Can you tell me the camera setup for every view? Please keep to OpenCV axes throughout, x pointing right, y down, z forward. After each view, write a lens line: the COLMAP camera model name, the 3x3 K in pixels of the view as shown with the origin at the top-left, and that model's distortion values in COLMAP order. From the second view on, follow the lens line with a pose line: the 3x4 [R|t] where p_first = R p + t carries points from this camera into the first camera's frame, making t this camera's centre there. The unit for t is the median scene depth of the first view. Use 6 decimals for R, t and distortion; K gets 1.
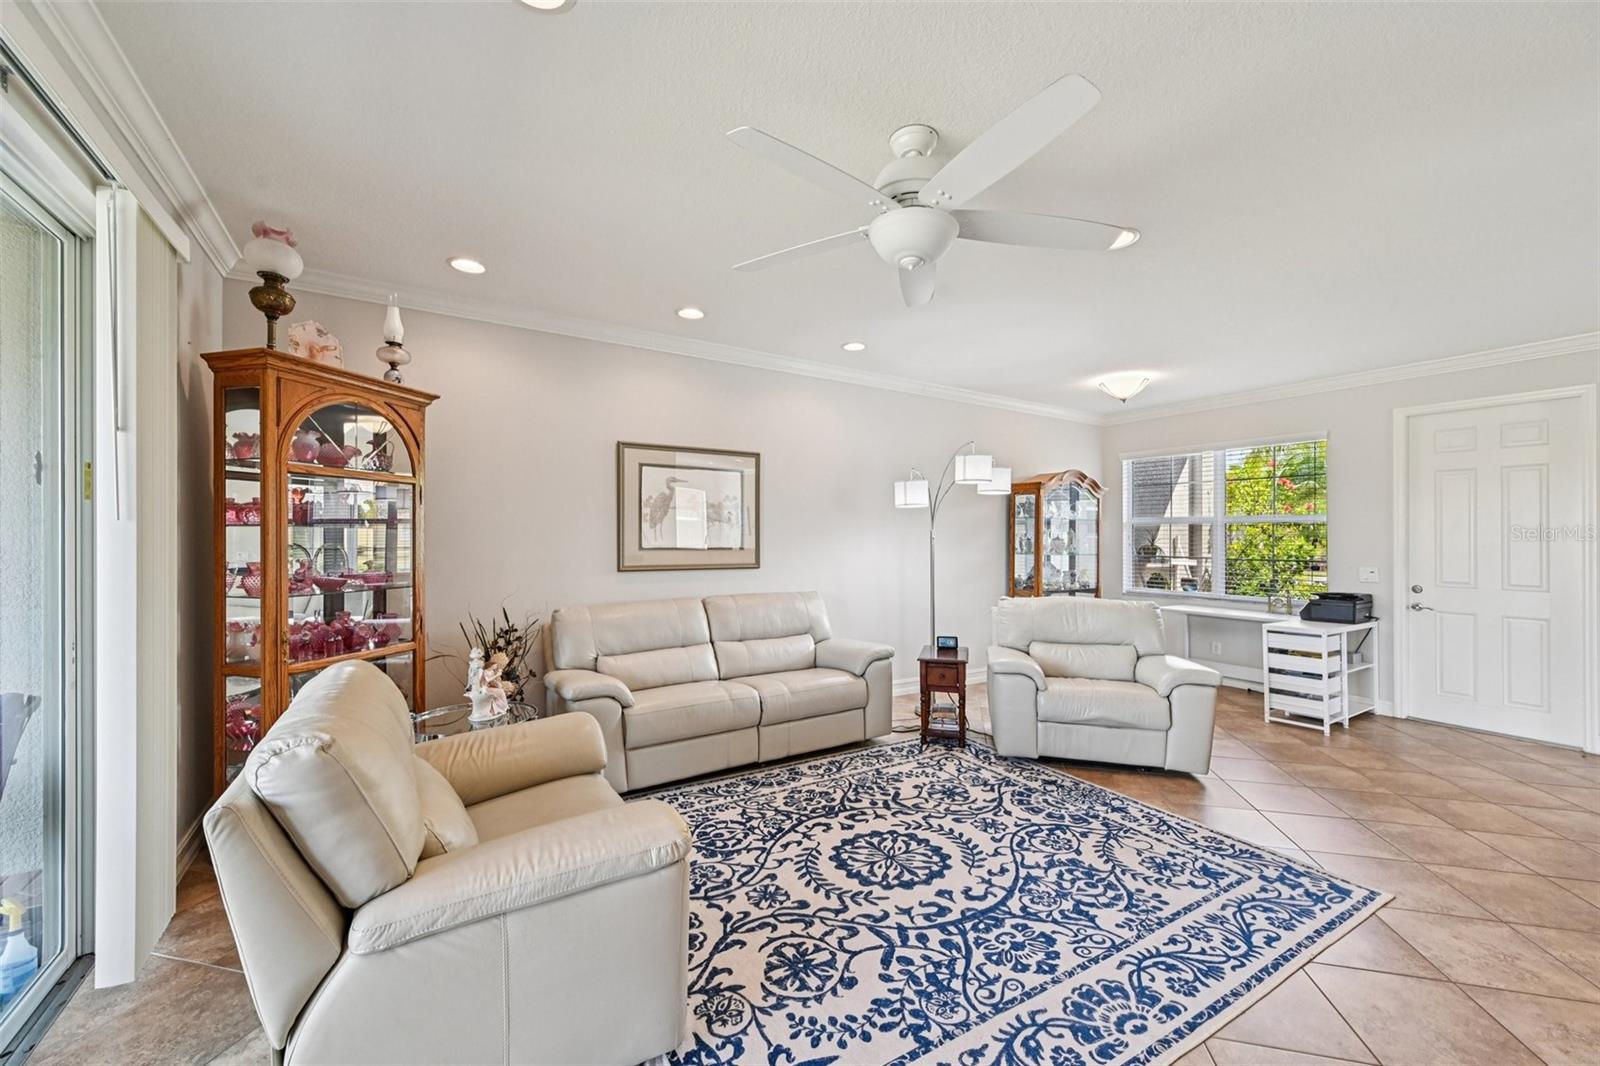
lens RADIAL K [[635.6, 0, 802.5], [0, 635.6, 543.7], [0, 0, 1]] dist [0.001186, 0.000327]
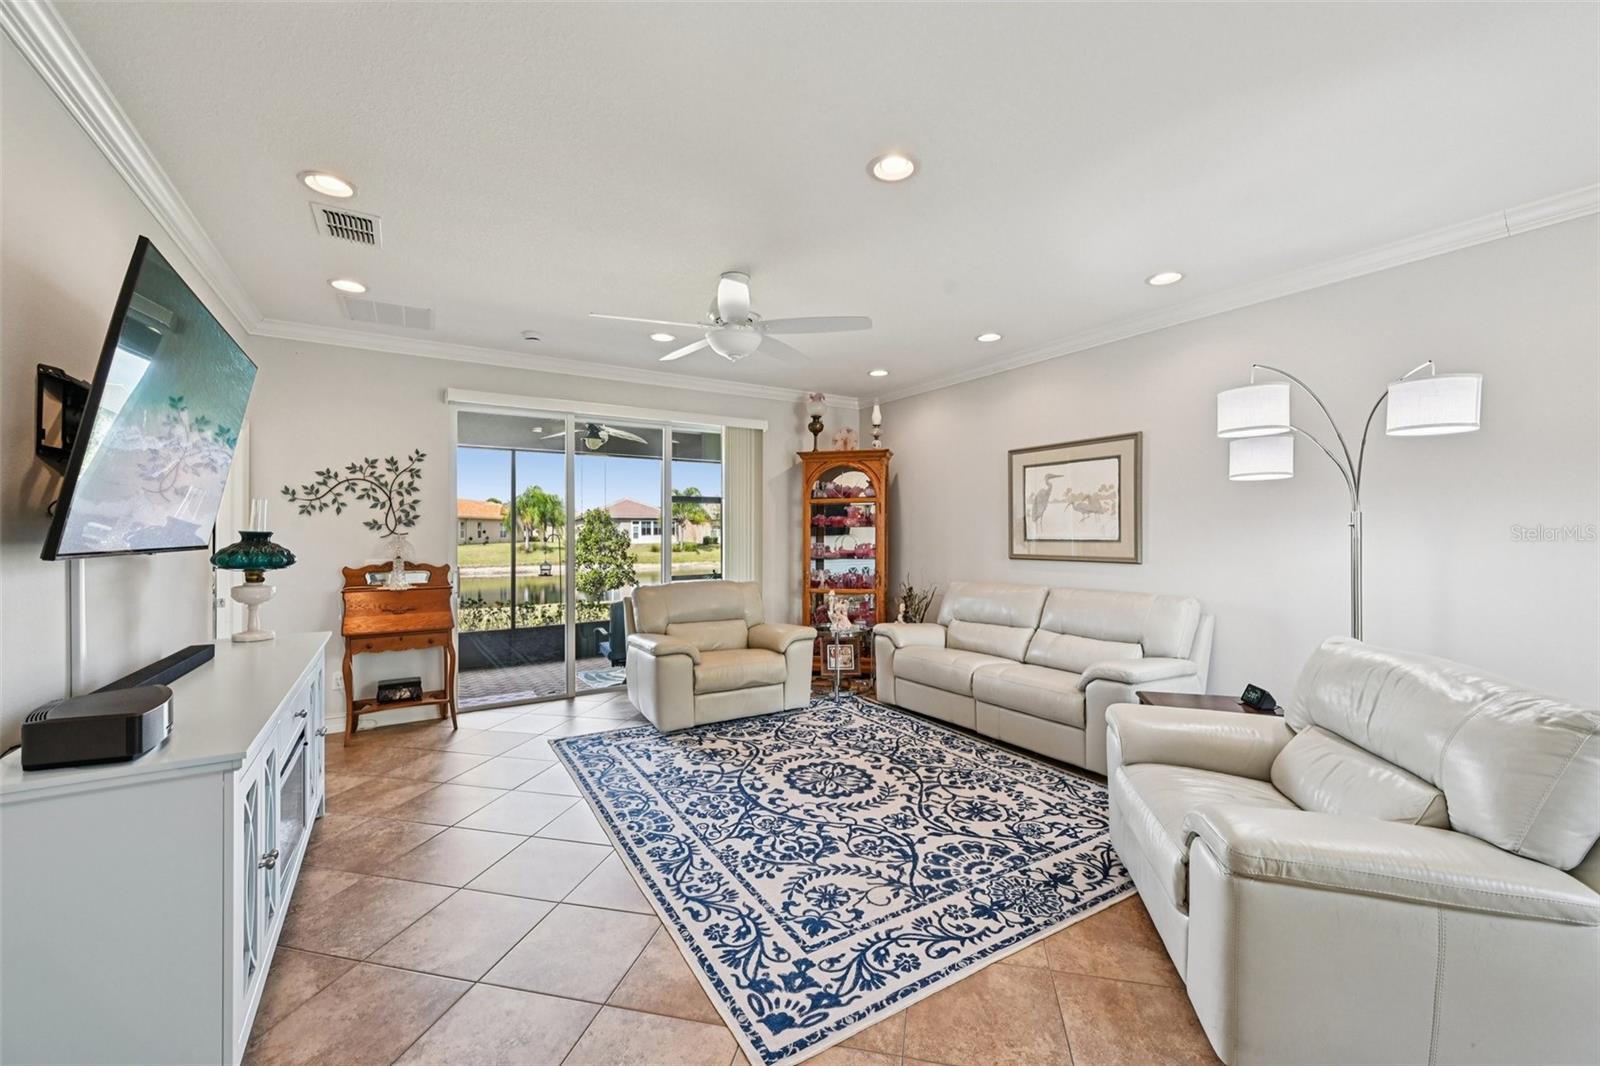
lens RADIAL K [[635.6, 0, 794.3], [0, 635.6, 531.5], [0, 0, 1]] dist [0.001186, 0.000327]
pose [[-0.004060, -0.005995, -0.999974, 1.298343], [-0.005528, 0.999967, -0.005973, 0.002719], [0.999976, 0.005503, -0.004093, 0.850383]]
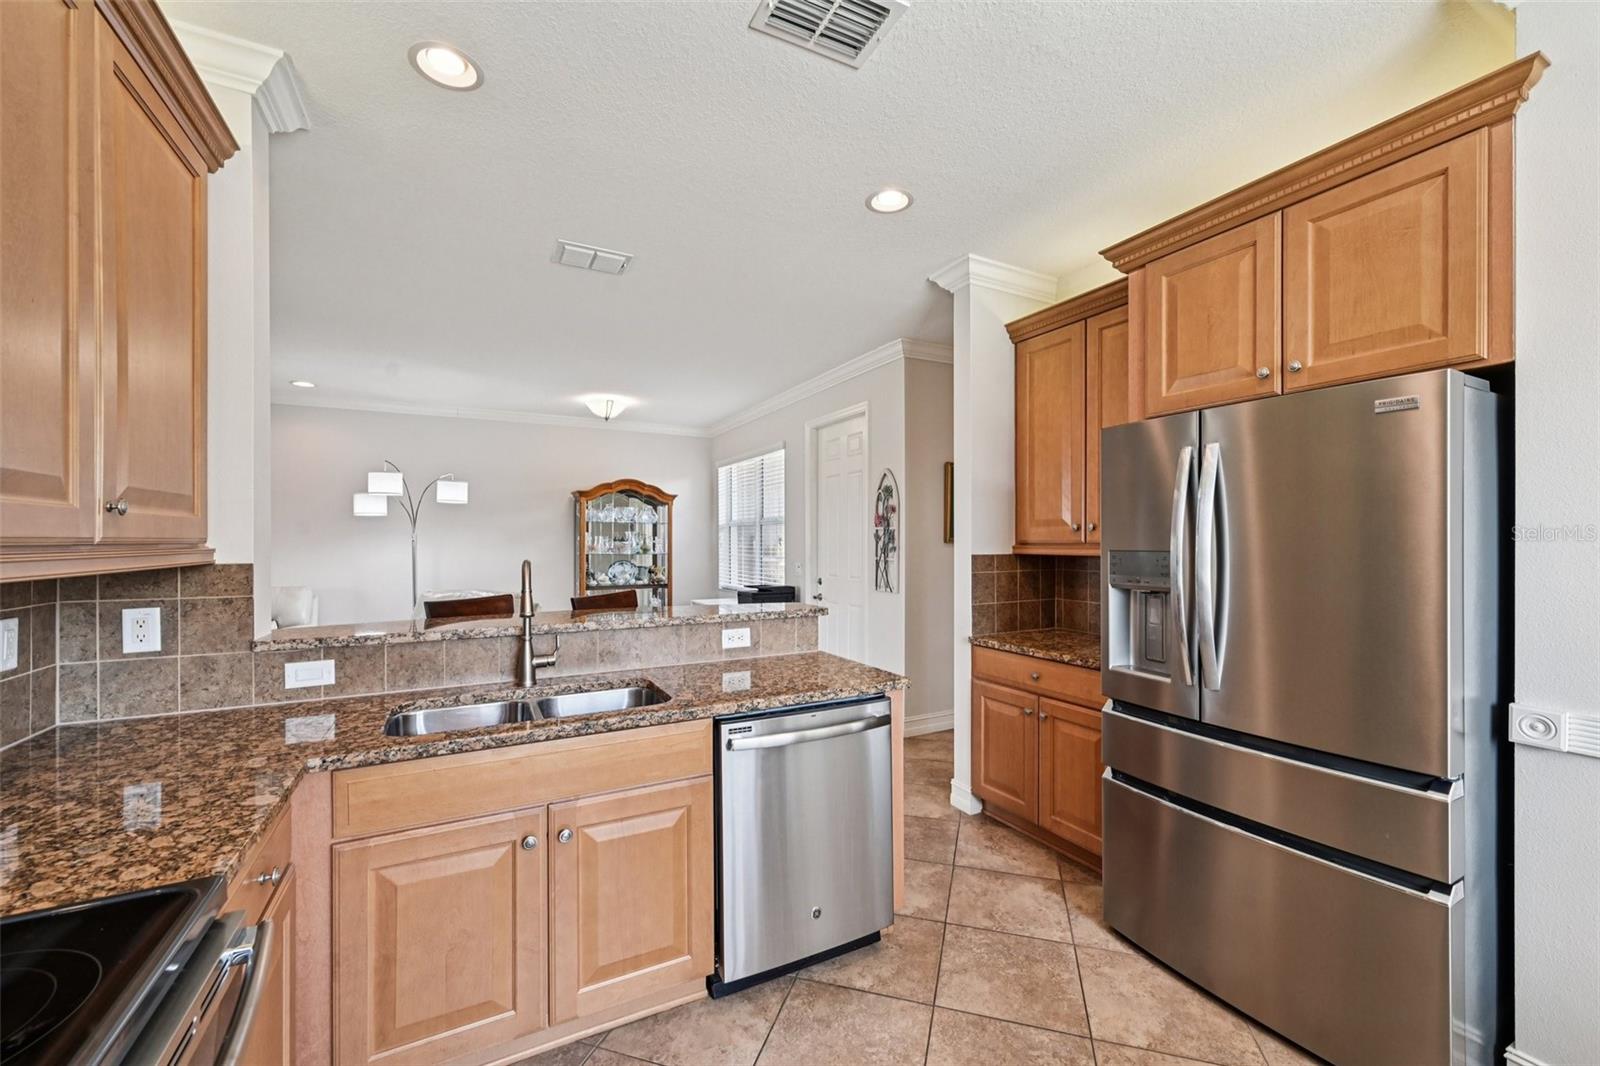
lens RADIAL K [[635.6, 0, 816.2], [0, 635.6, 538.4], [0, 0, 1]] dist [0.001186, 0.000327]
pose [[0.997176, -0.012845, -0.073993, 1.753323], [0.011826, 0.999829, -0.014205, 0.019411], [0.074163, 0.013290, 0.997158, -0.211237]]
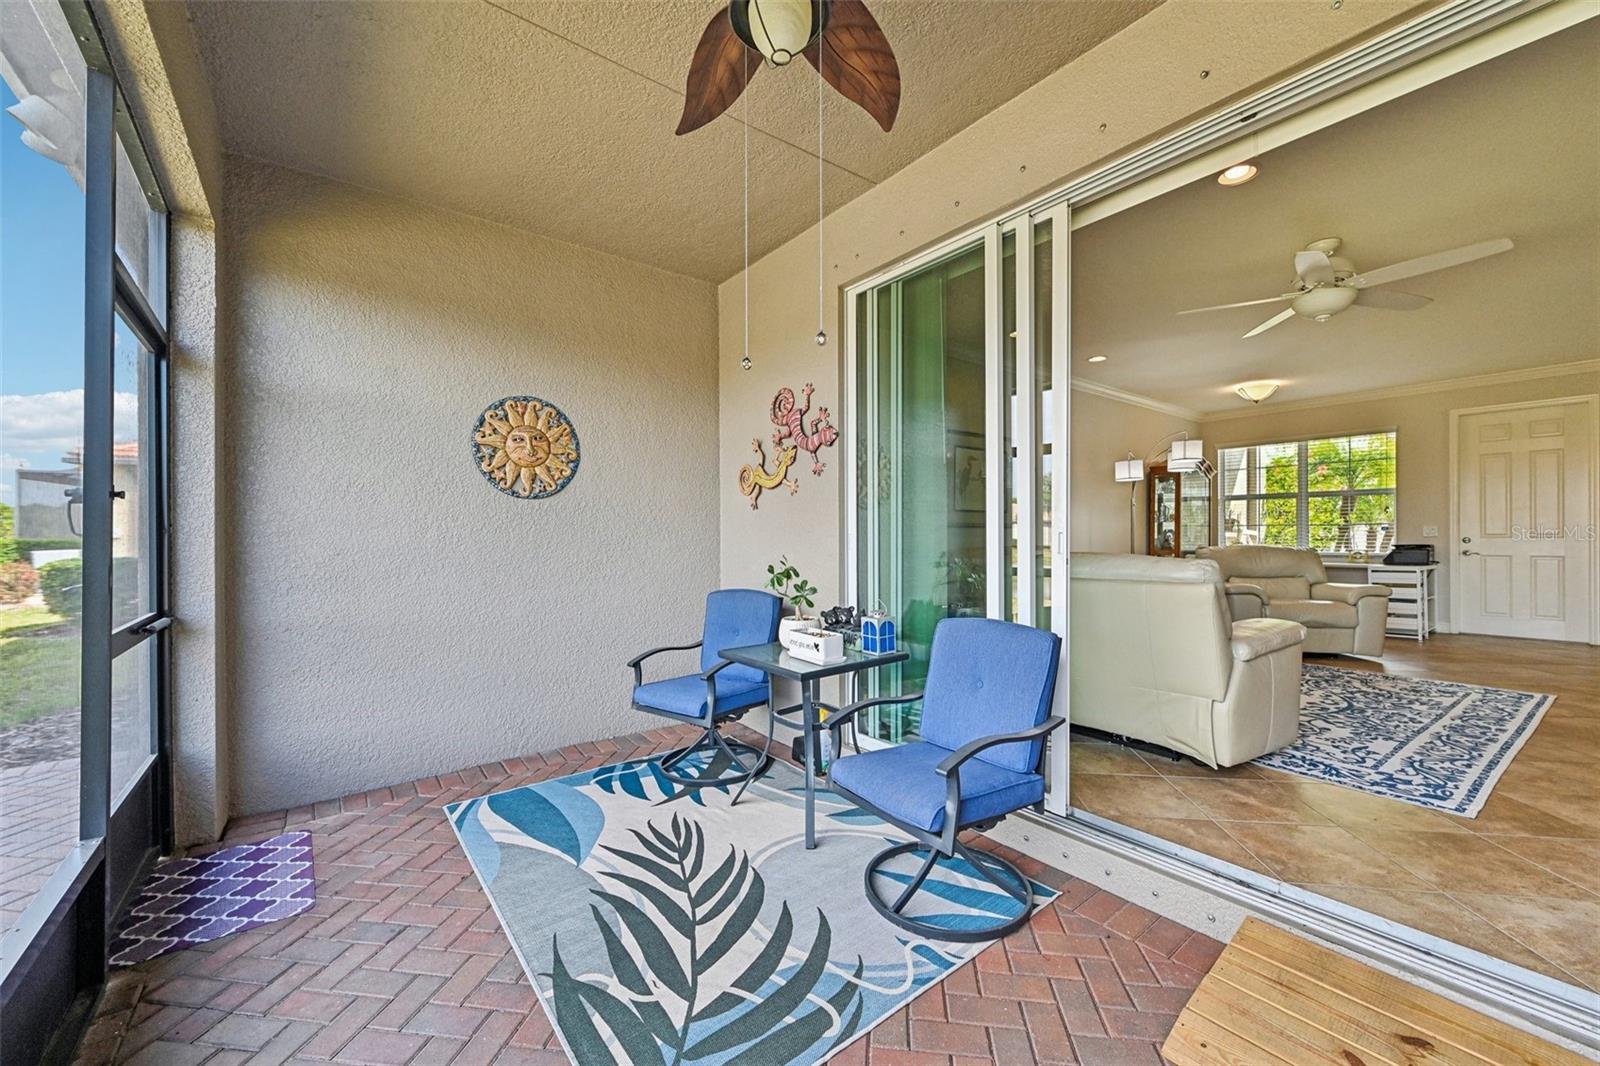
lens RADIAL K [[635.6, 0, 812.0], [0, 635.6, 540.4], [0, 0, 1]] dist [0.001186, 0.000327]
pose [[0.995048, -0.008132, 0.099067, -0.989906], [0.008506, 0.999958, -0.003349, 0.107244], [-0.099036, 0.004176, 0.995075, -0.401360]]
